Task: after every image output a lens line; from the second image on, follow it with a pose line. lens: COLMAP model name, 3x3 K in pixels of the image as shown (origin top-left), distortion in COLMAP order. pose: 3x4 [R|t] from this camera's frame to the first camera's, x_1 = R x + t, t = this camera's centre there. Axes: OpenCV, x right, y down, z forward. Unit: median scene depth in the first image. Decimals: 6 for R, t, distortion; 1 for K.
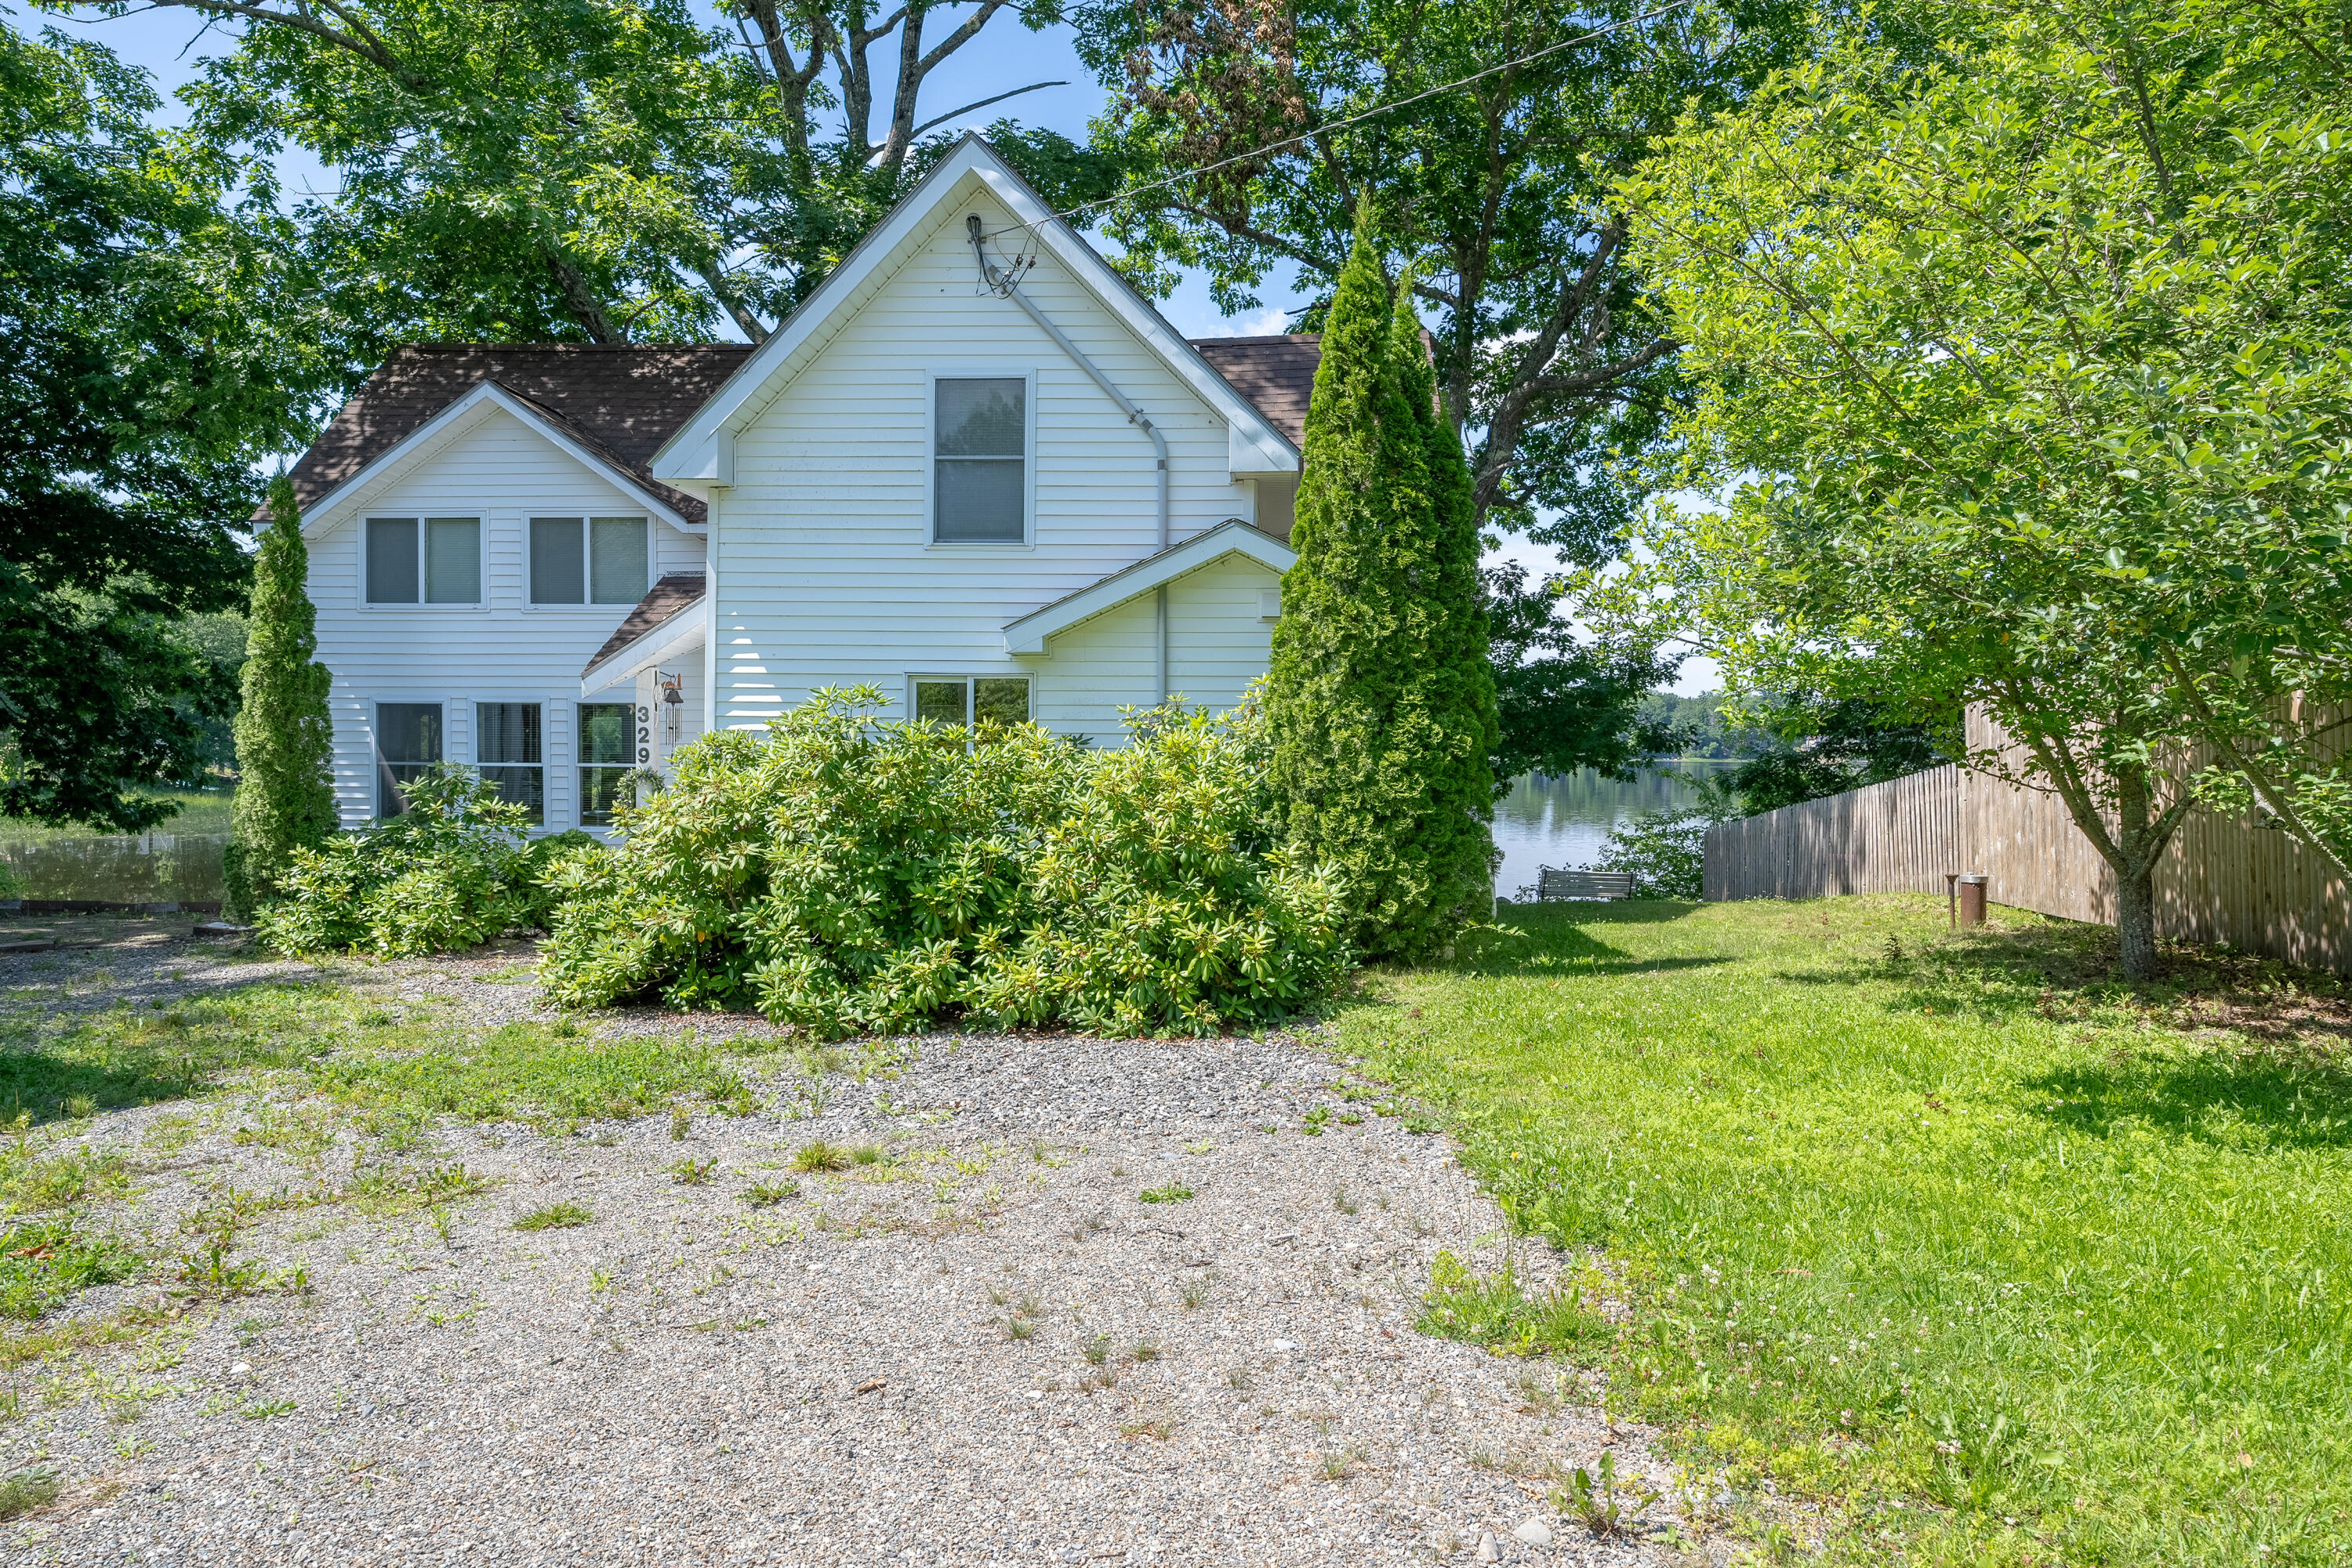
lens RADIAL K [[1515.8, 0, 1176.9], [0, 1515.8, 772.6], [0, 0, 1]] dist [-0.003750, -0.002542]
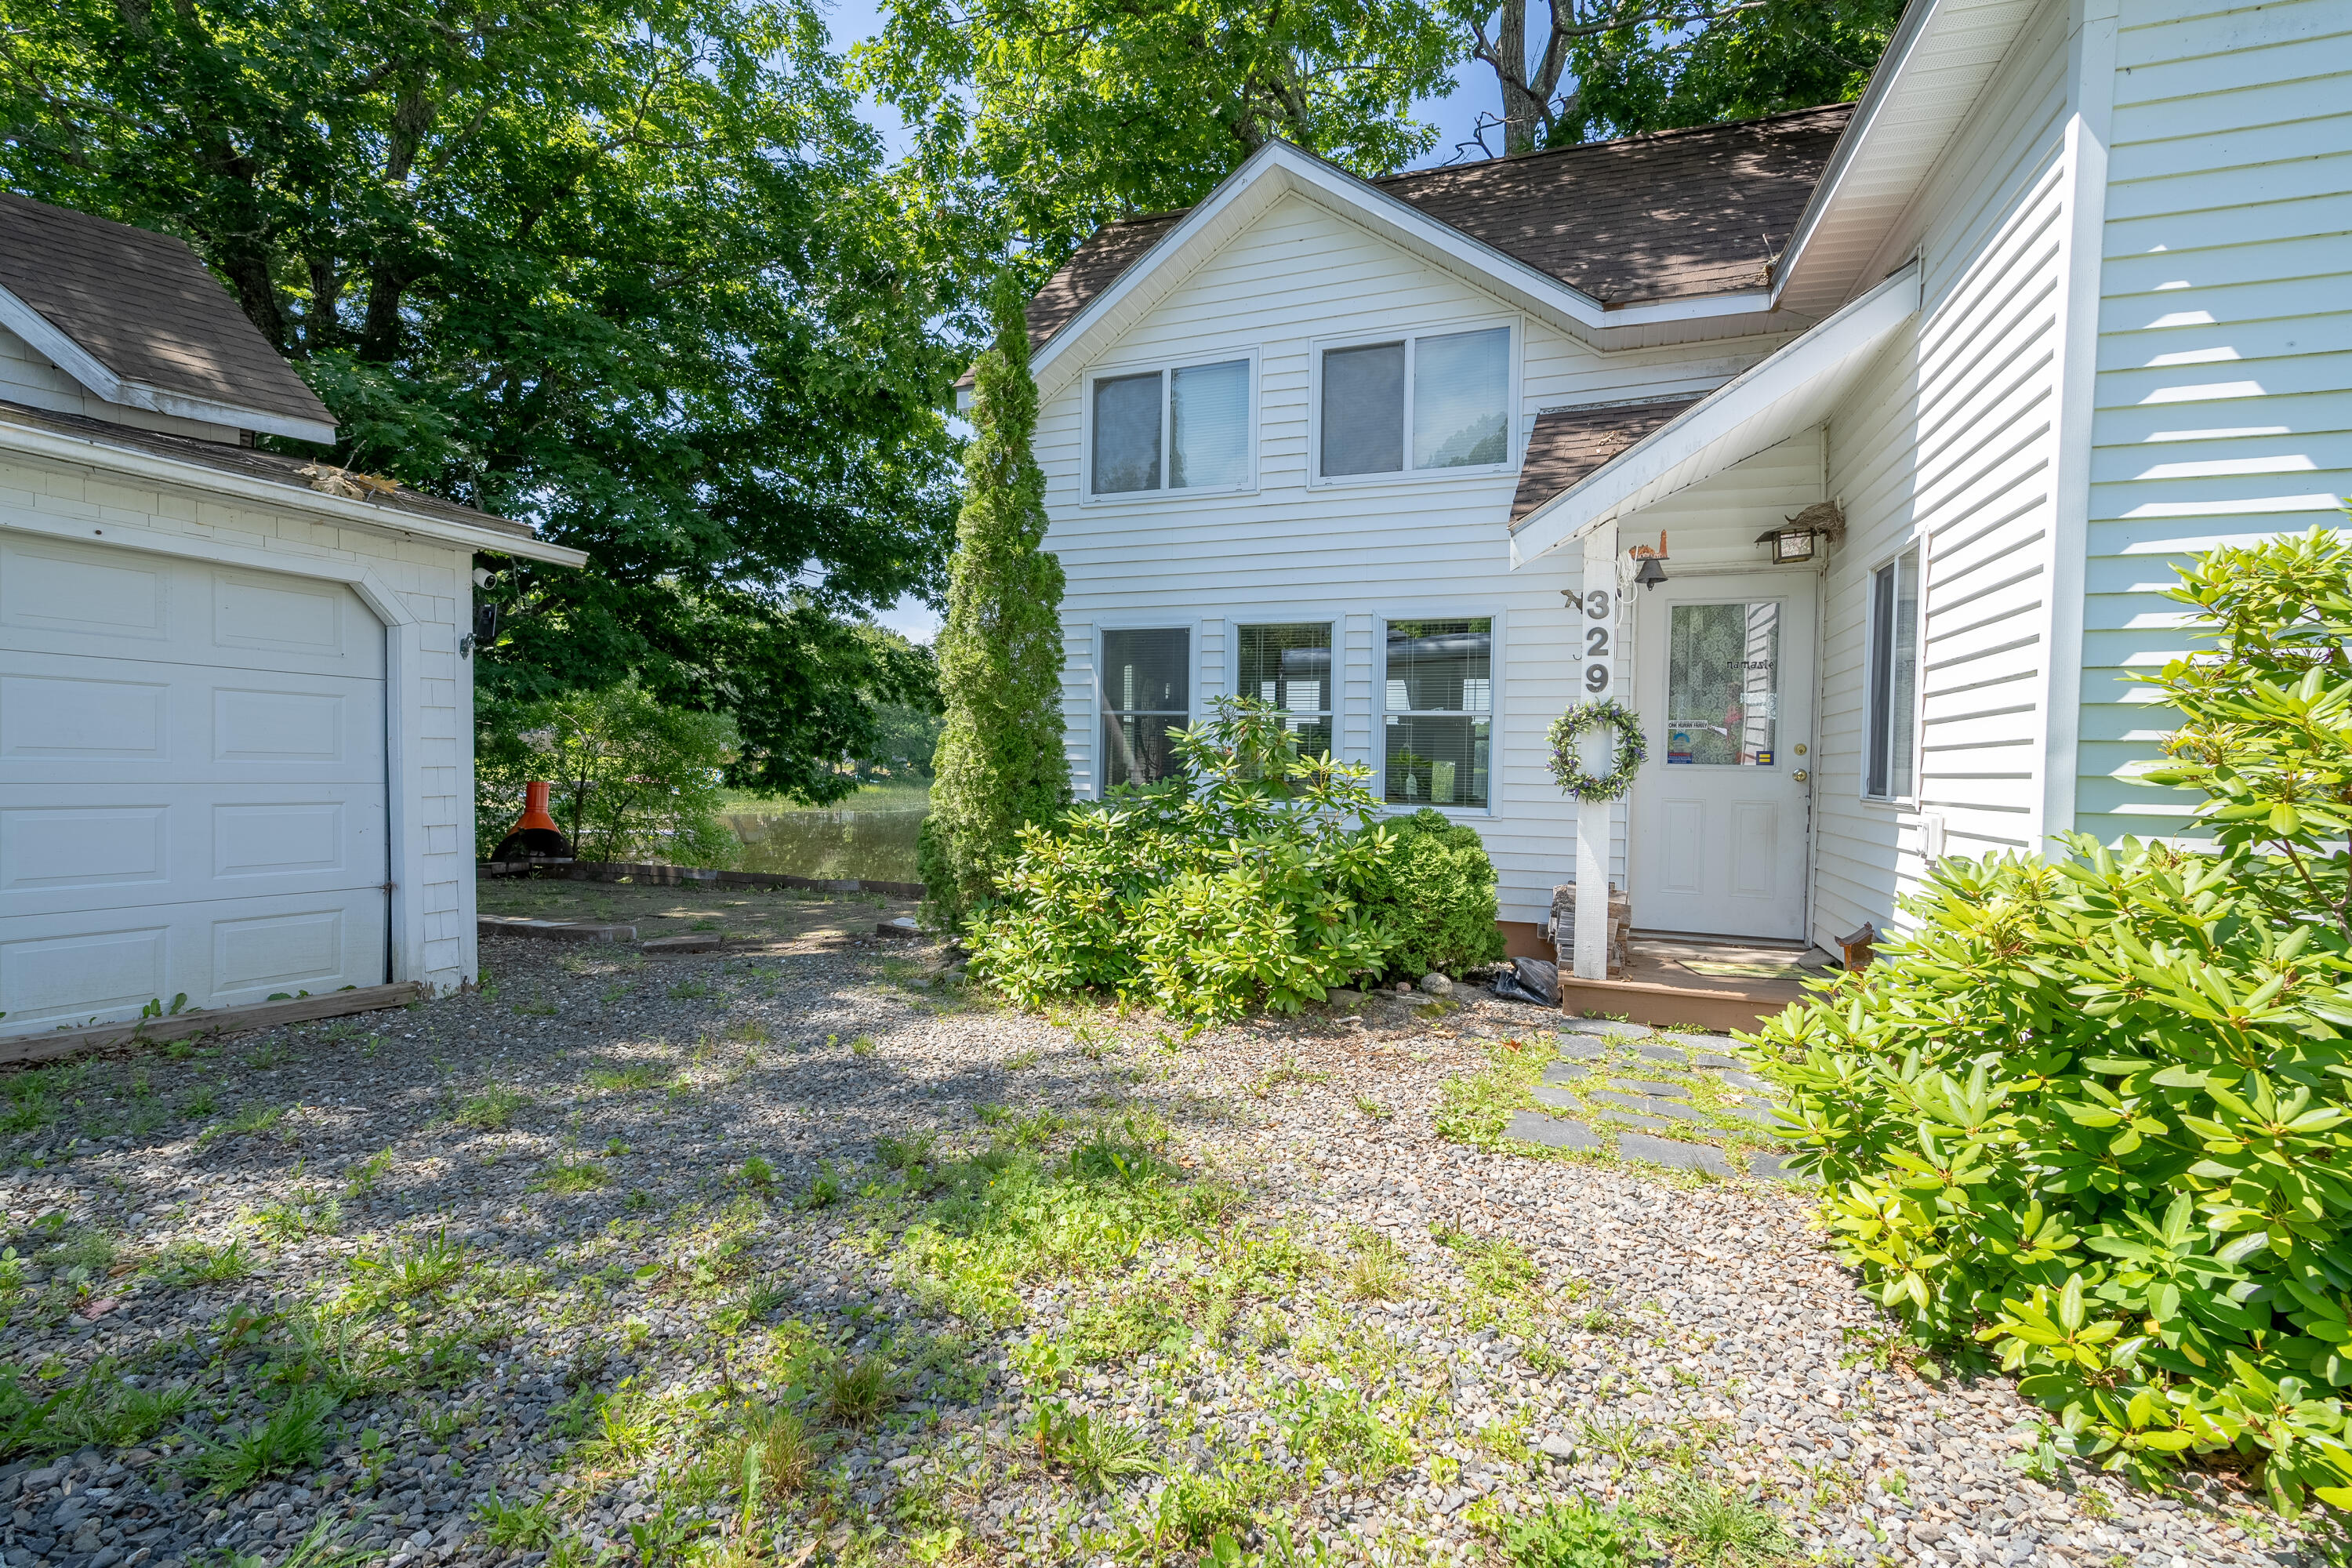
lens RADIAL K [[1080.7, 0, 1179.5], [0, 1080.7, 774.2], [0, 0, 1]] dist [0.001414, 0.001485]
pose [[0.957153, 0.015133, -0.289188, -0.378170], [-0.016605, 0.999859, -0.002636, 0.027031], [0.289107, 0.007325, 0.957269, 0.566995]]
